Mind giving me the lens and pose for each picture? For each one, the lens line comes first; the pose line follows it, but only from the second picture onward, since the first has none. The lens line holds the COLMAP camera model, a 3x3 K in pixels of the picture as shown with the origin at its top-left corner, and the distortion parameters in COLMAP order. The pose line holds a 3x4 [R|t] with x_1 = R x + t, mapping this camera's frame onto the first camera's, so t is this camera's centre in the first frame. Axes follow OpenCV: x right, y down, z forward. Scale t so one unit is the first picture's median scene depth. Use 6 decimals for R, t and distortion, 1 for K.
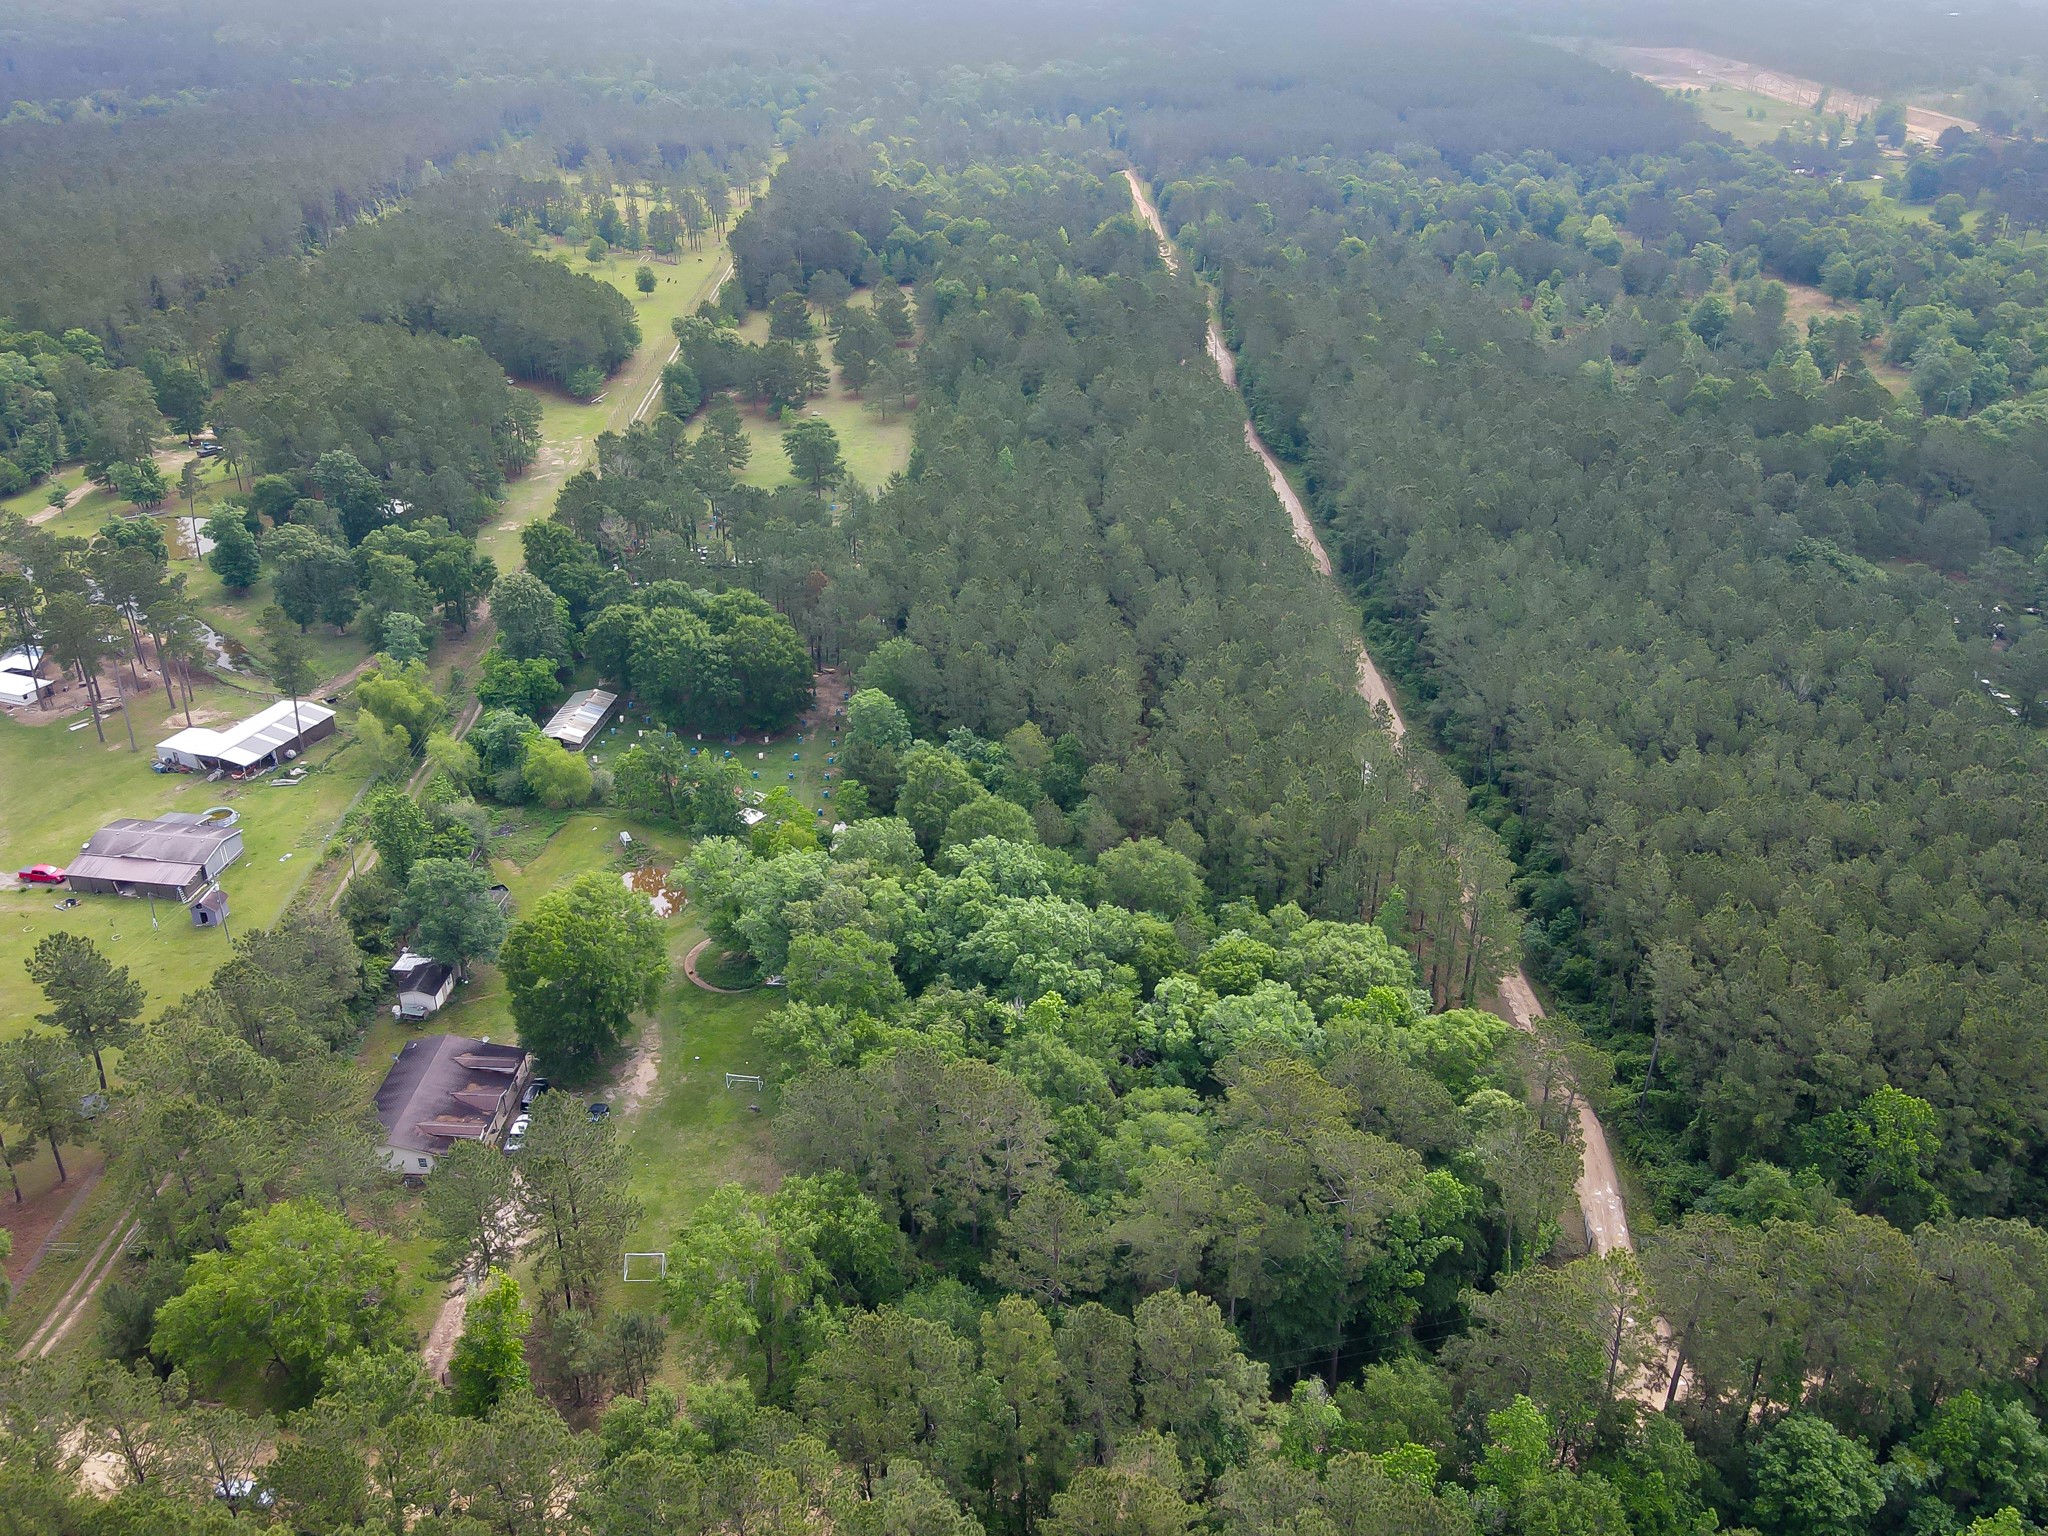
lens RADIAL K [[1592.3, 0, 1024.0], [0, 1592.3, 768.0], [0, 0, 1]] dist [0.004056, 0.013761]
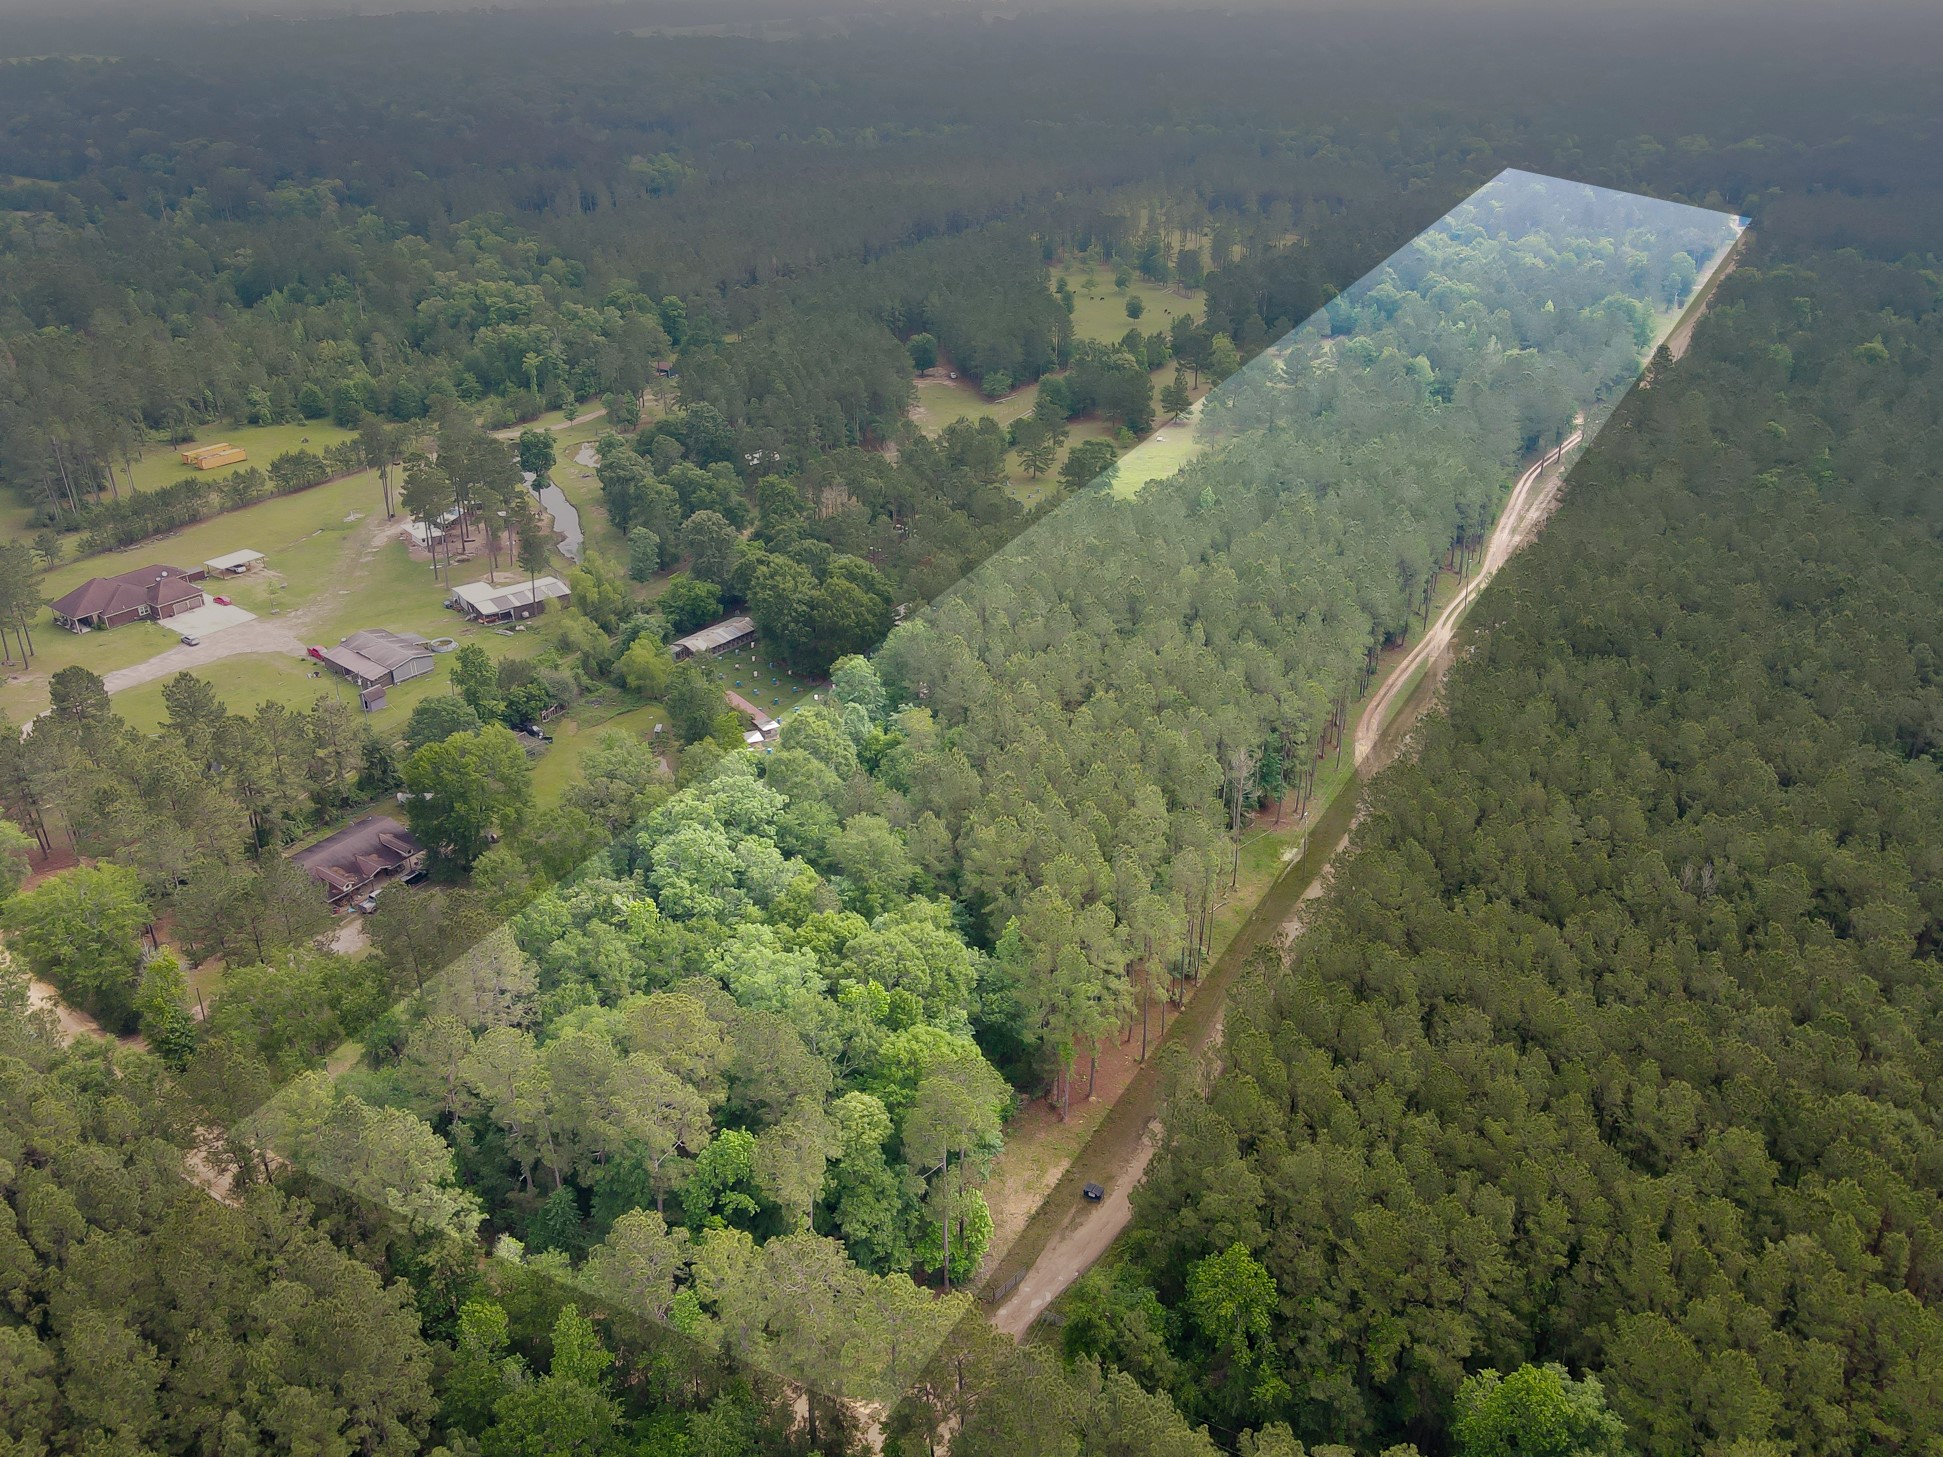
lens RADIAL K [[1510.7, 0, 971.5], [0, 1510.7, 728.5], [0, 0, 1]] dist [0.004056, 0.013761]
pose [[0.851421, 0.234757, -0.469011, 0.471214], [-0.249503, 0.967861, 0.031514, -0.049851], [0.461336, 0.090188, 0.882630, 0.074636]]
